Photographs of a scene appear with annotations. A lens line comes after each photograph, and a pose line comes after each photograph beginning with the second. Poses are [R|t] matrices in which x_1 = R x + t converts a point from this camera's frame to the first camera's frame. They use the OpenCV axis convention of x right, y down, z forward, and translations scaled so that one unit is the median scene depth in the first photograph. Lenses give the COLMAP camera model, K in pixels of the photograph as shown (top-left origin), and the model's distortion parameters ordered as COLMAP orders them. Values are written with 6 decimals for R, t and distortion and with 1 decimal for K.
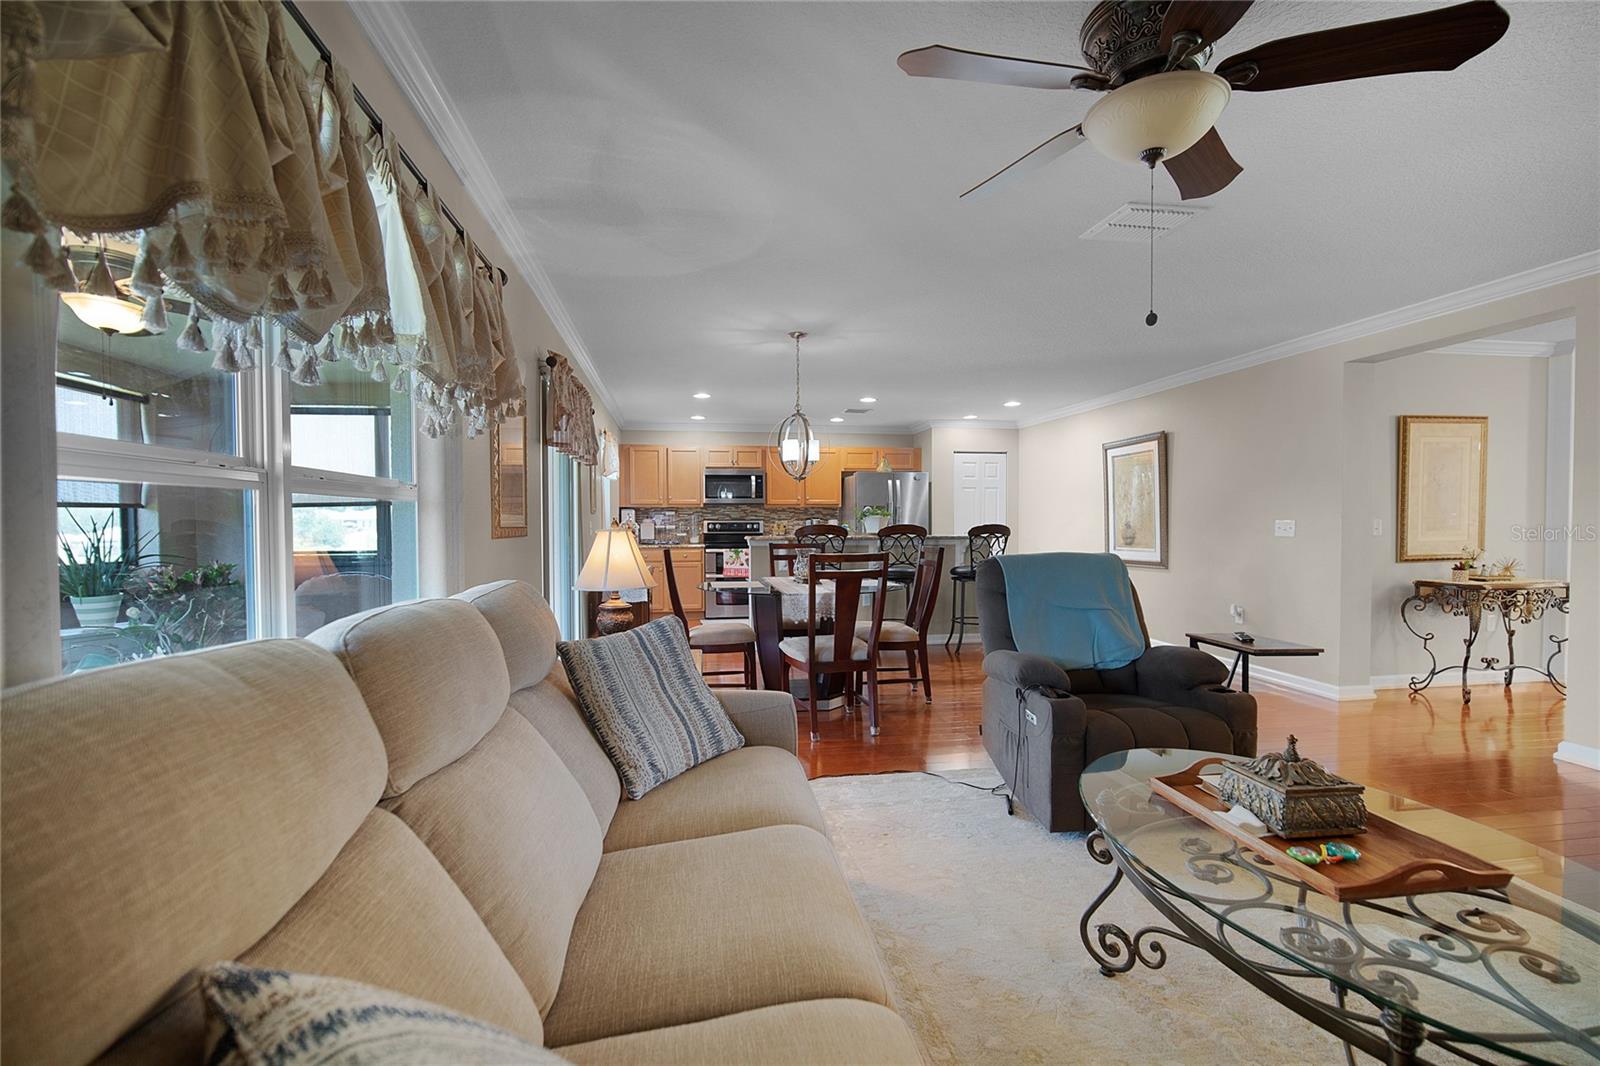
lens RADIAL K [[706.8, 0, 798.8], [0, 706.8, 527.9], [0, 0, 1]] dist [-0.004021, -0.000321]
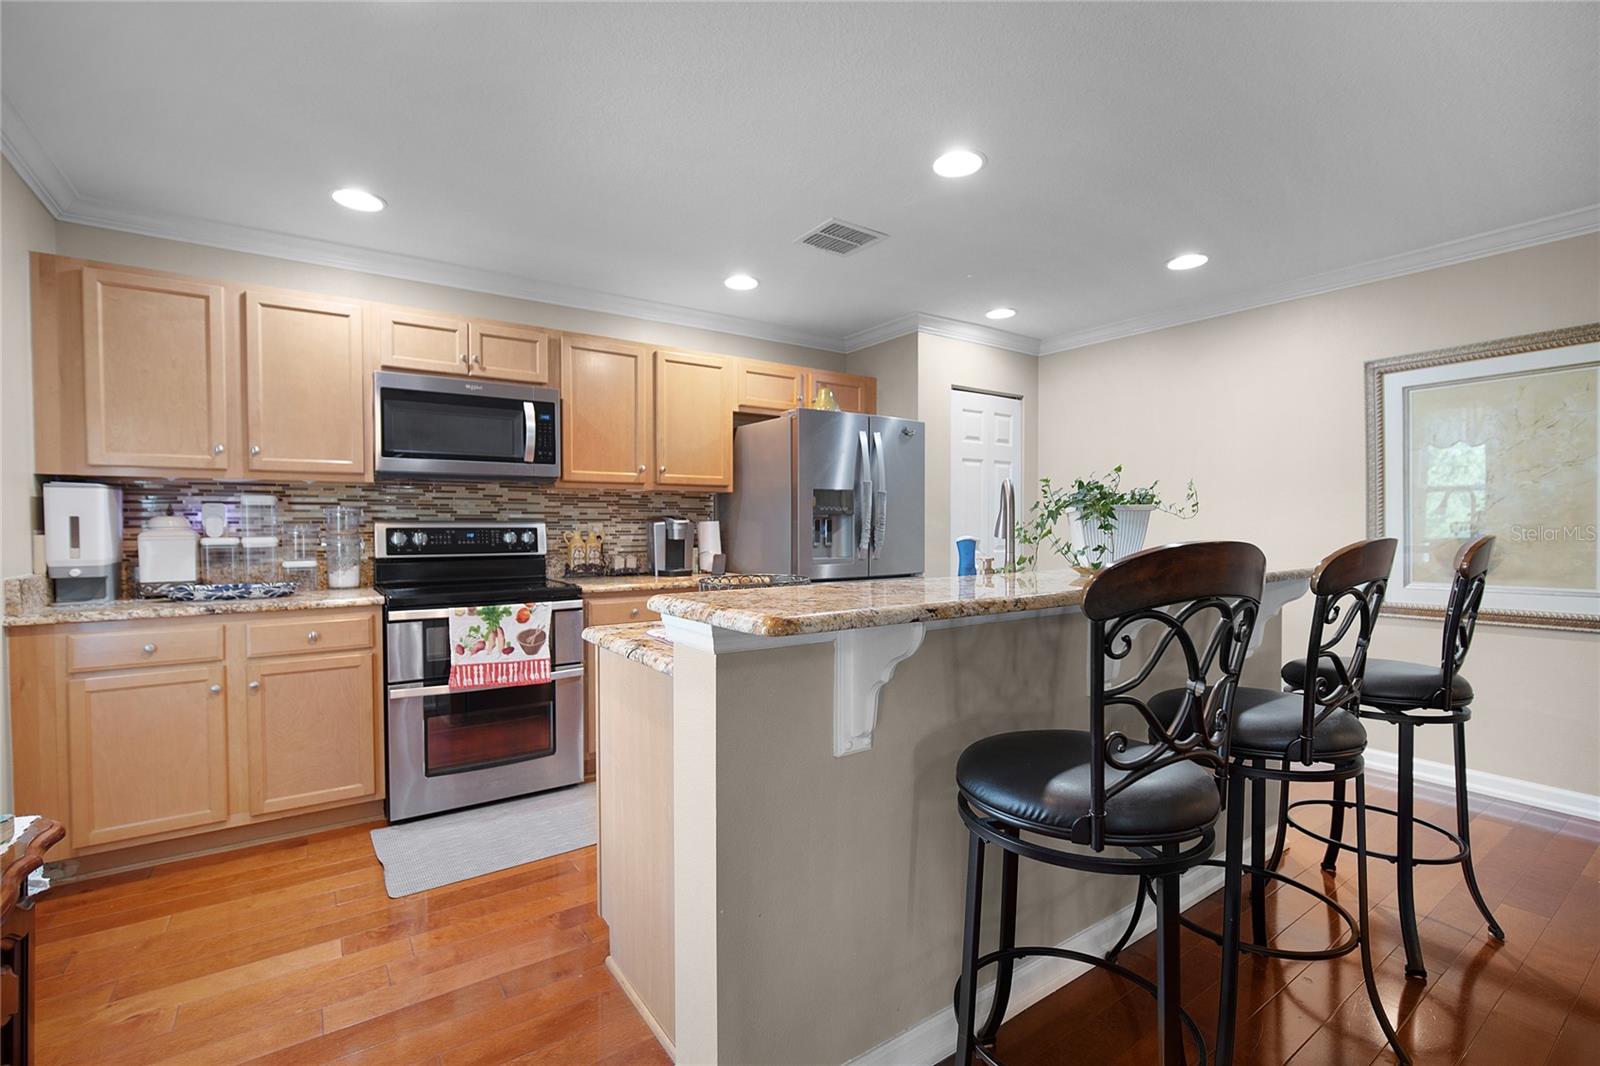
lens RADIAL K [[706.8, 0, 789.4], [0, 706.8, 535.7], [0, 0, 1]] dist [-0.004021, -0.000321]
pose [[0.905115, -0.006334, 0.425119, -0.098832], [0.002457, 0.999950, 0.009667, -0.006880], [-0.425159, -0.007705, 0.905086, 0.604600]]
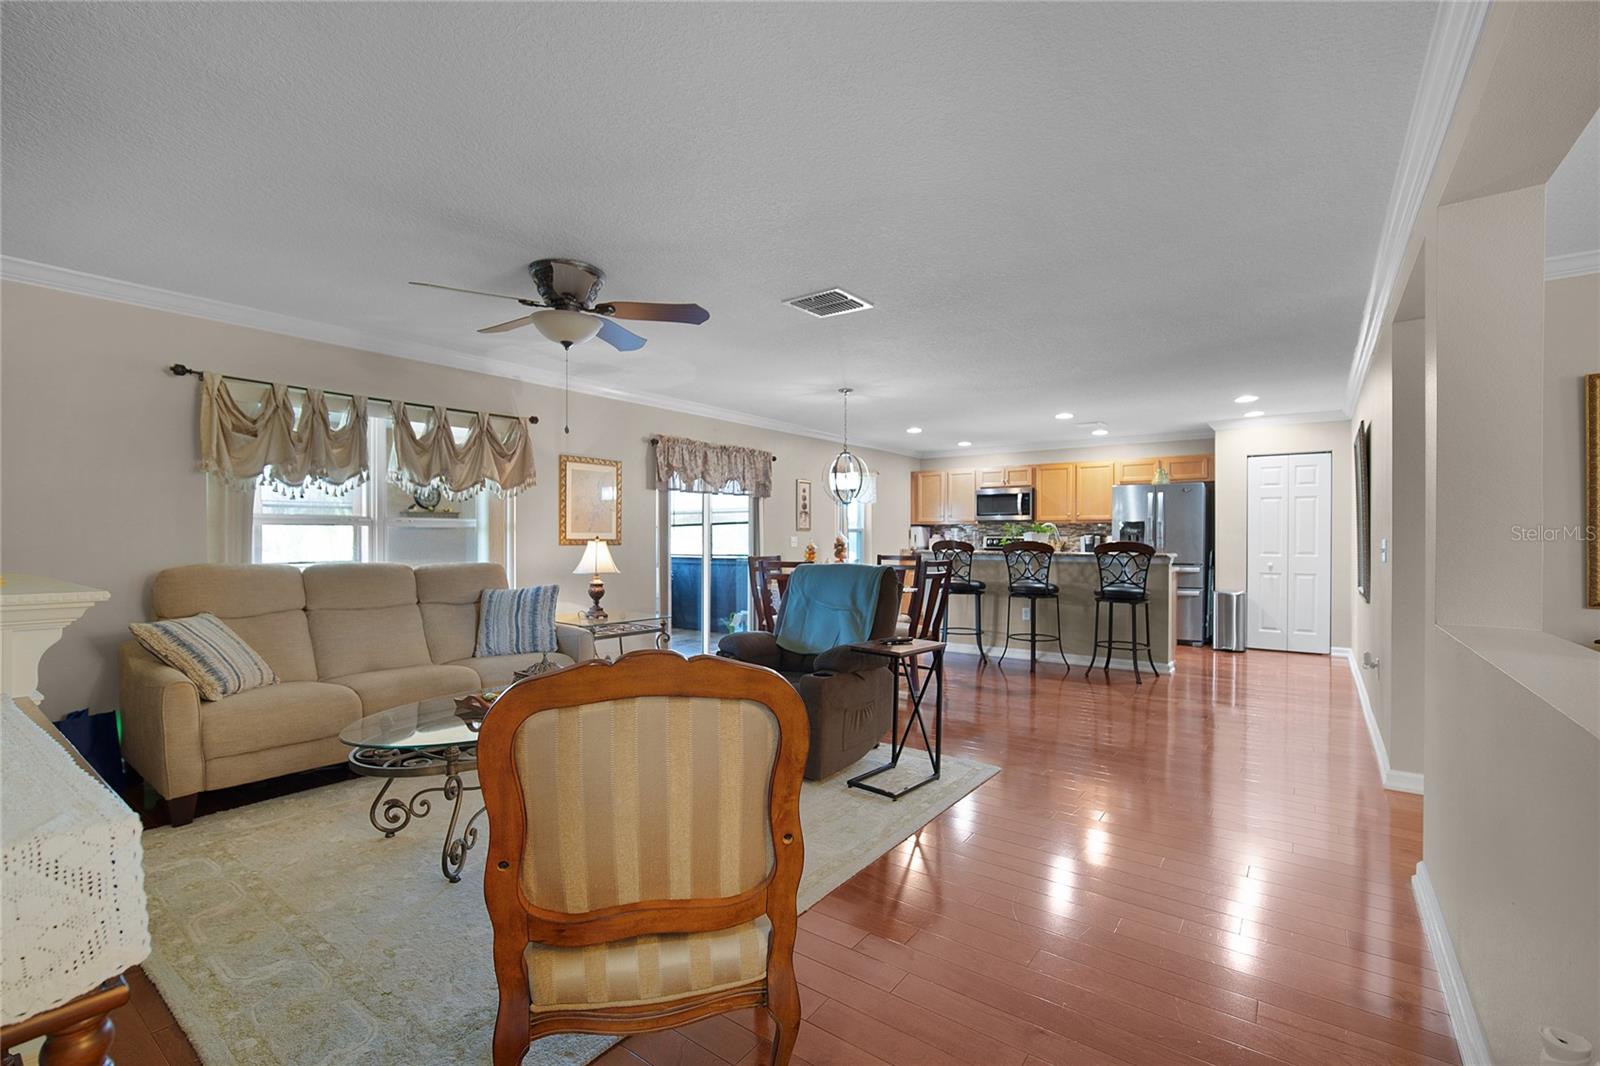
lens RADIAL K [[706.8, 0, 790.7], [0, 706.8, 537.7], [0, 0, 1]] dist [-0.004021, -0.000321]
pose [[0.697734, 0.007473, -0.716318, 0.447340], [-0.012862, 0.999915, -0.002097, -0.002379], [0.716241, 0.010676, 0.697771, 0.027746]]
